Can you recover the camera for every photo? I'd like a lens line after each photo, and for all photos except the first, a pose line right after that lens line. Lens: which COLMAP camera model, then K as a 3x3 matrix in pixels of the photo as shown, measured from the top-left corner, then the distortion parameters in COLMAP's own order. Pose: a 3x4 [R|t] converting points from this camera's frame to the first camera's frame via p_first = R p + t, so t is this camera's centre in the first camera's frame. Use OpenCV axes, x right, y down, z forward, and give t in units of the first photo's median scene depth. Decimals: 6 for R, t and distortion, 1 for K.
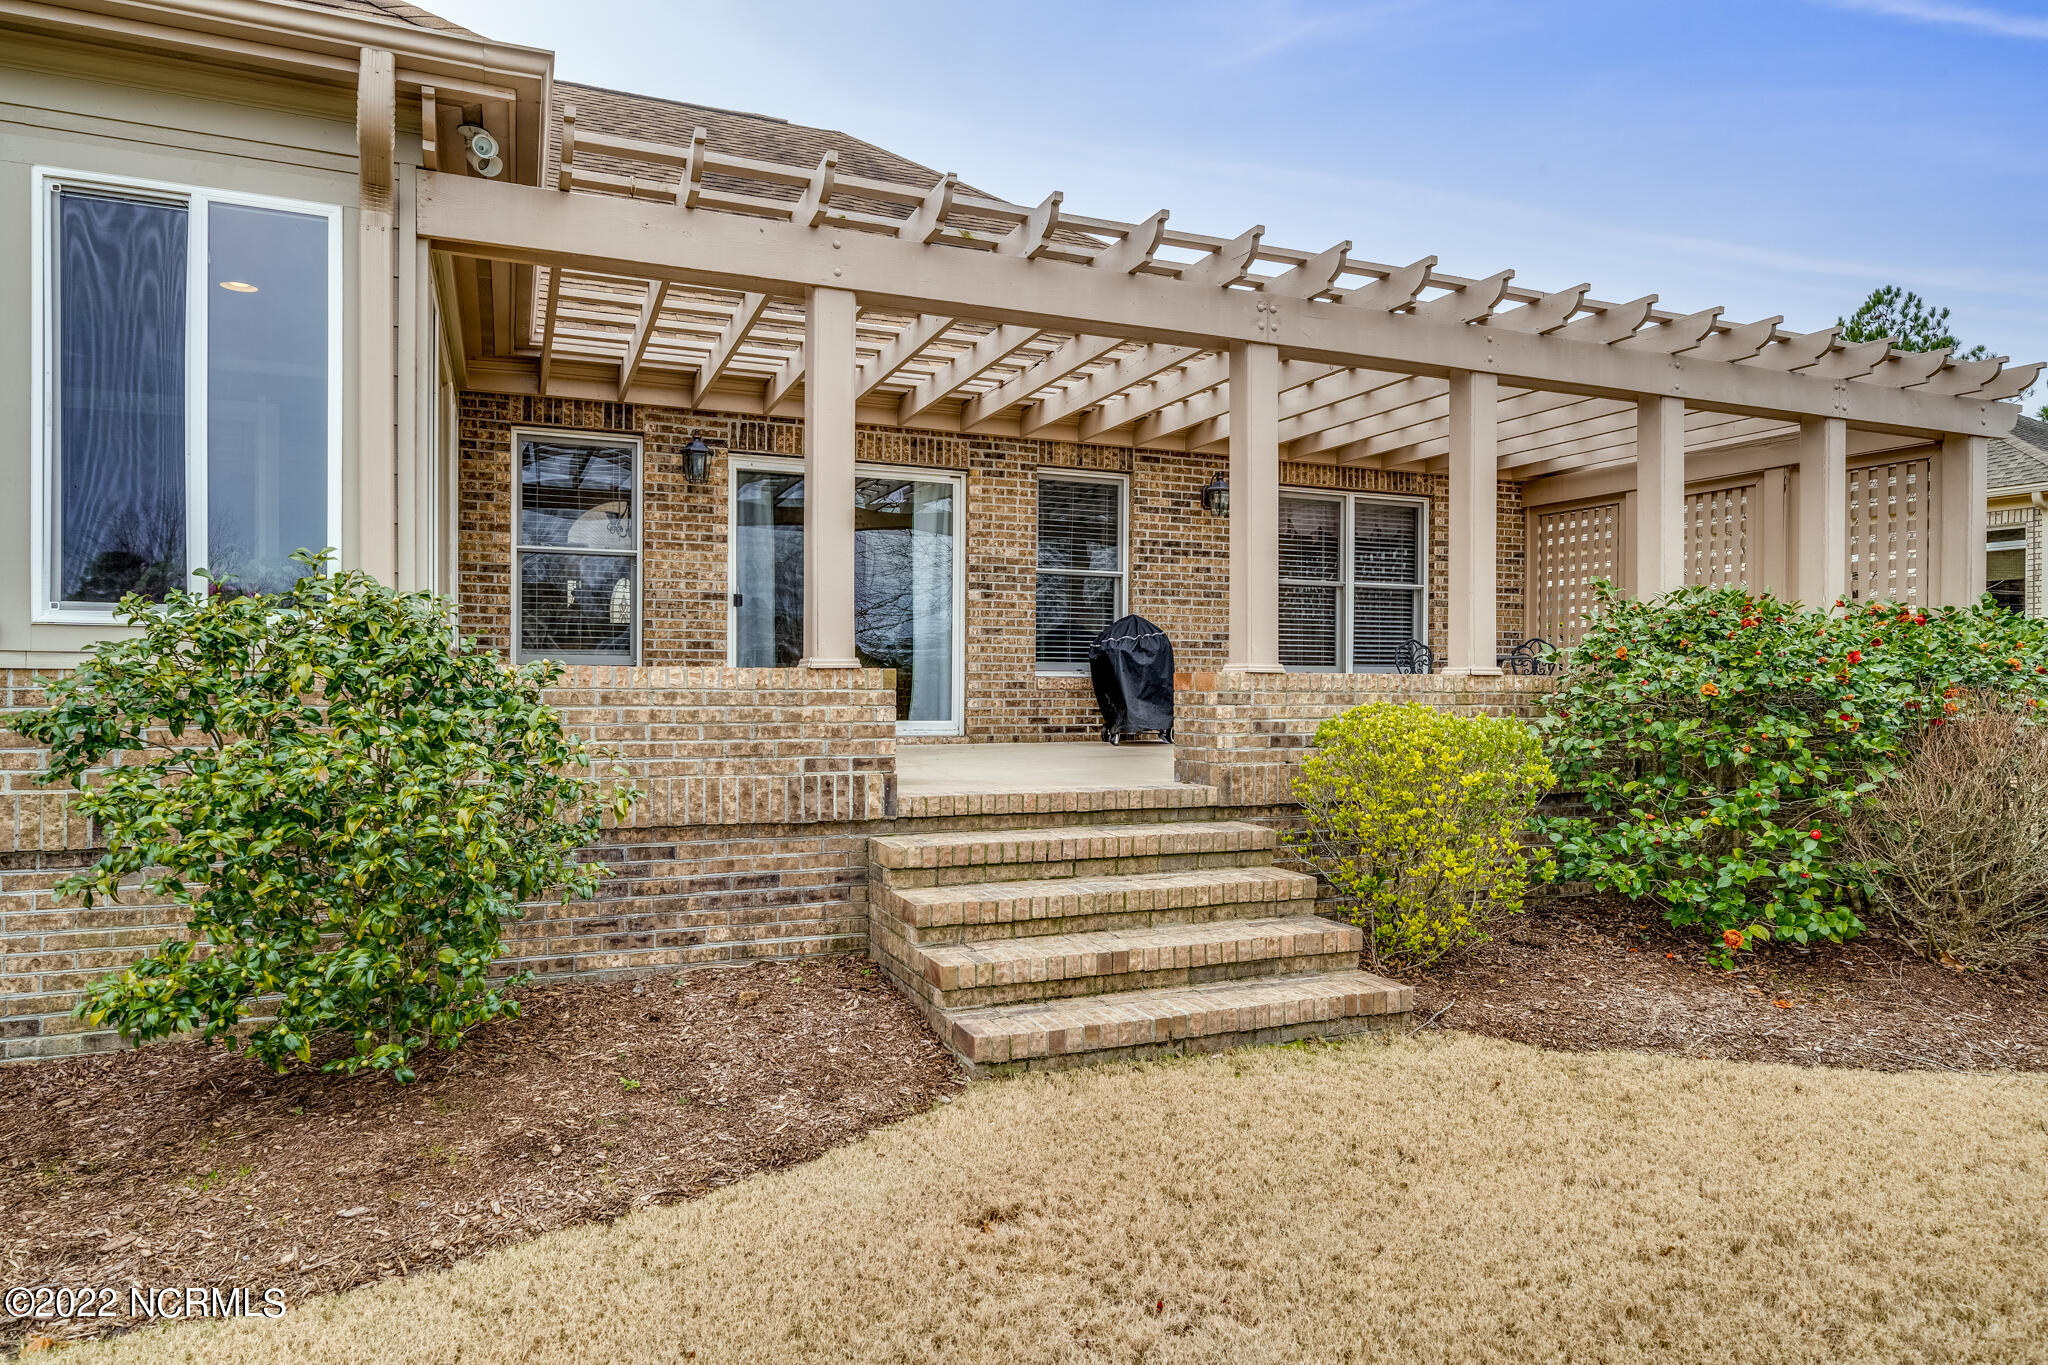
lens RADIAL K [[1247.4, 0, 1020.0], [0, 1247.4, 690.2], [0, 0, 1]] dist [0.032347, 0.000615]
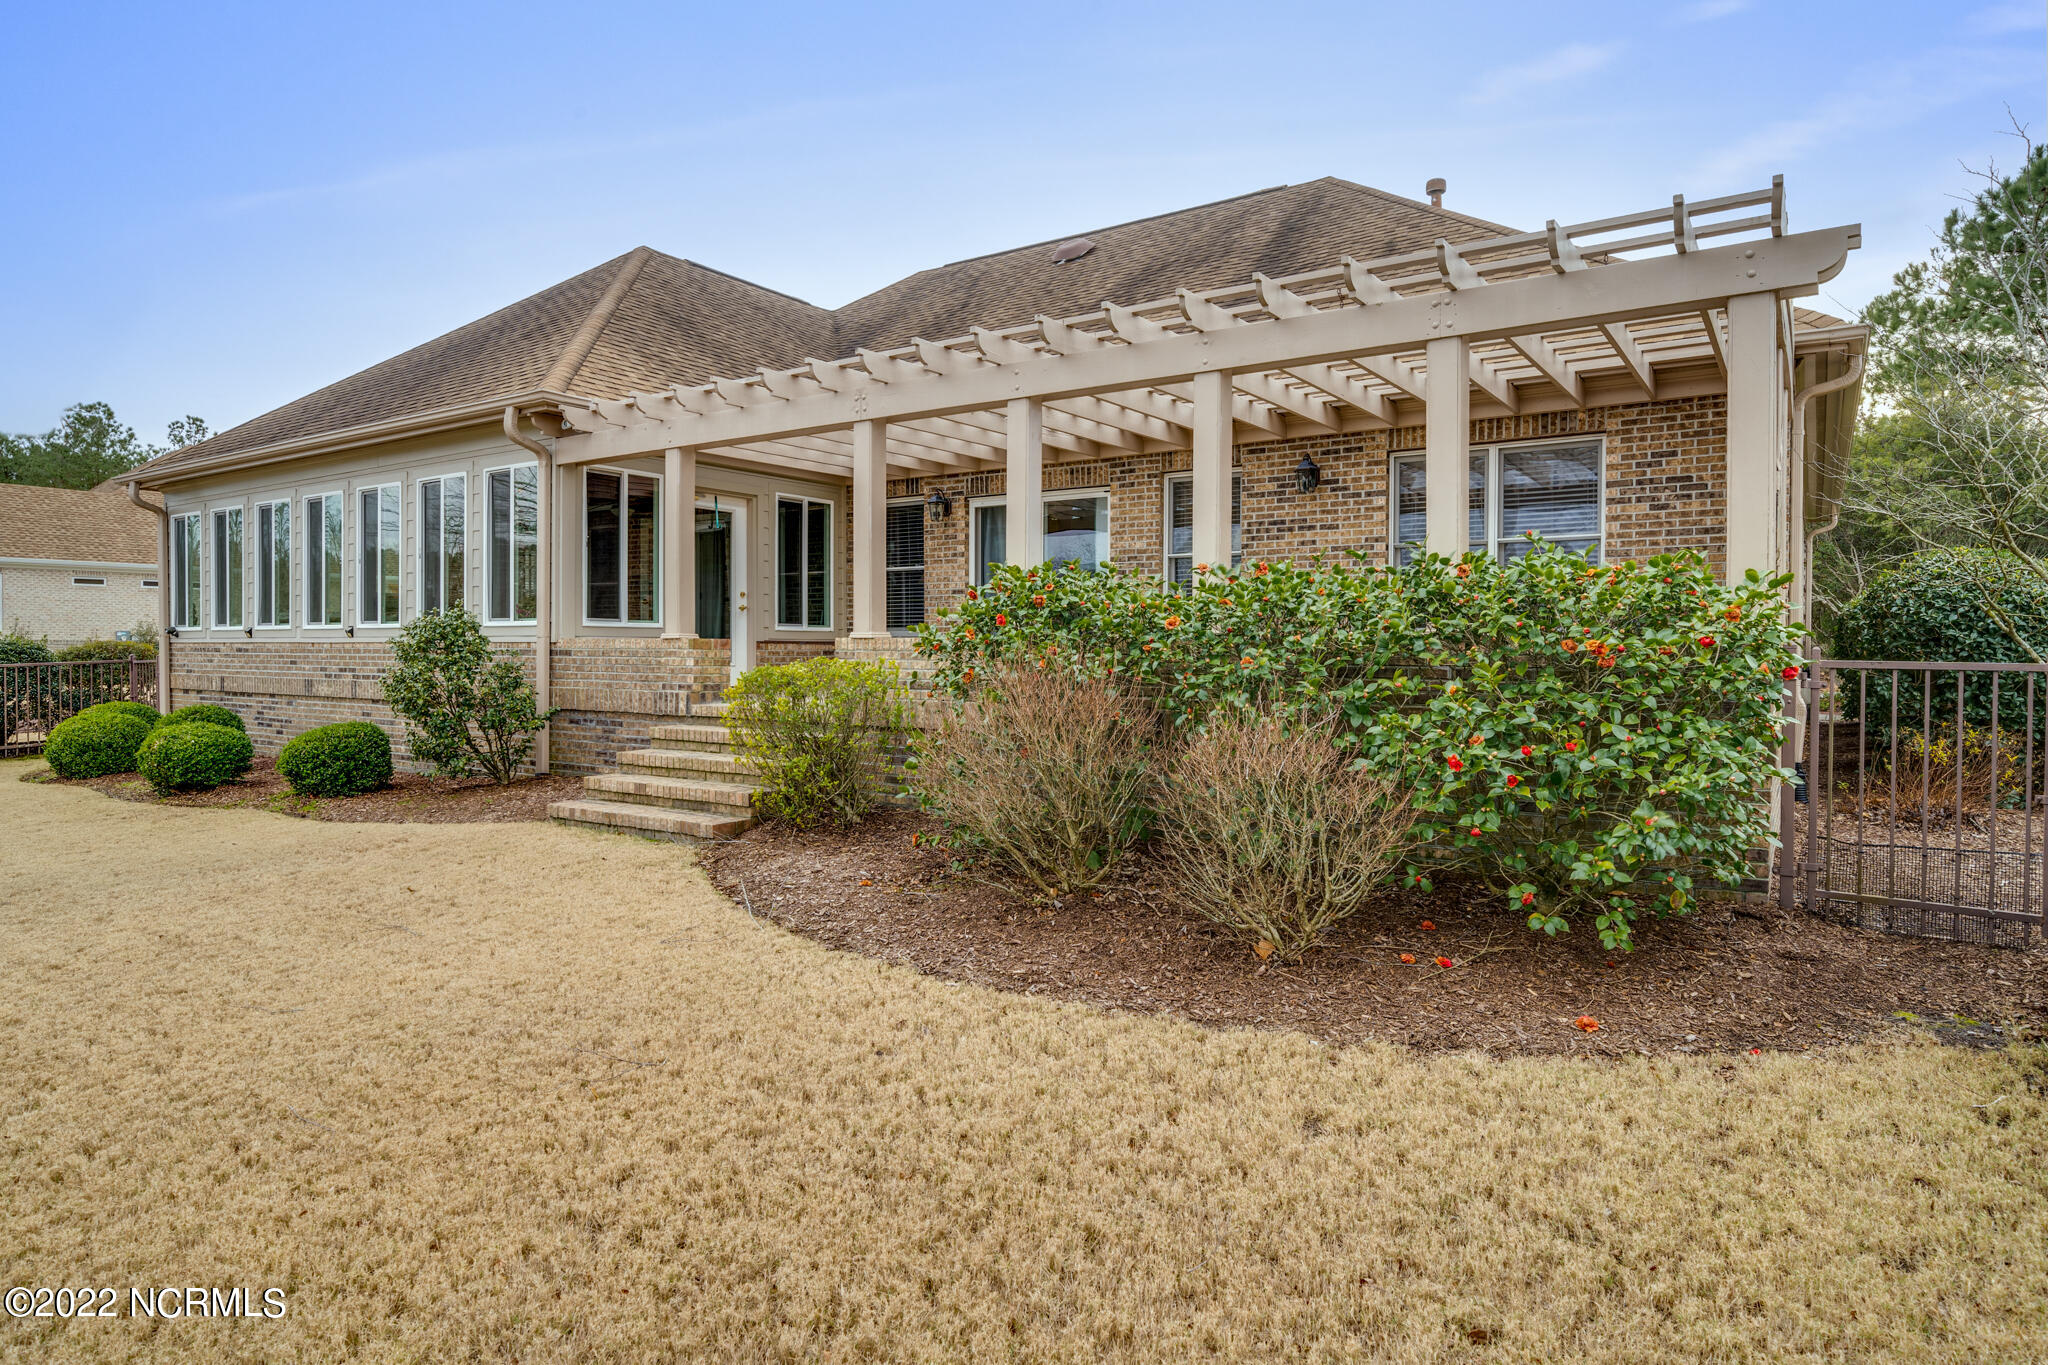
lens RADIAL K [[1138.6, 0, 1024.0], [0, 1138.6, 682.5], [0, 0, 1]] dist [0.004400, 0.000619]
pose [[0.553833, 0.021451, -0.832351, 0.904531], [-0.003411, 0.999718, 0.023494, 0.004454], [0.832621, -0.010172, 0.553750, 0.250566]]
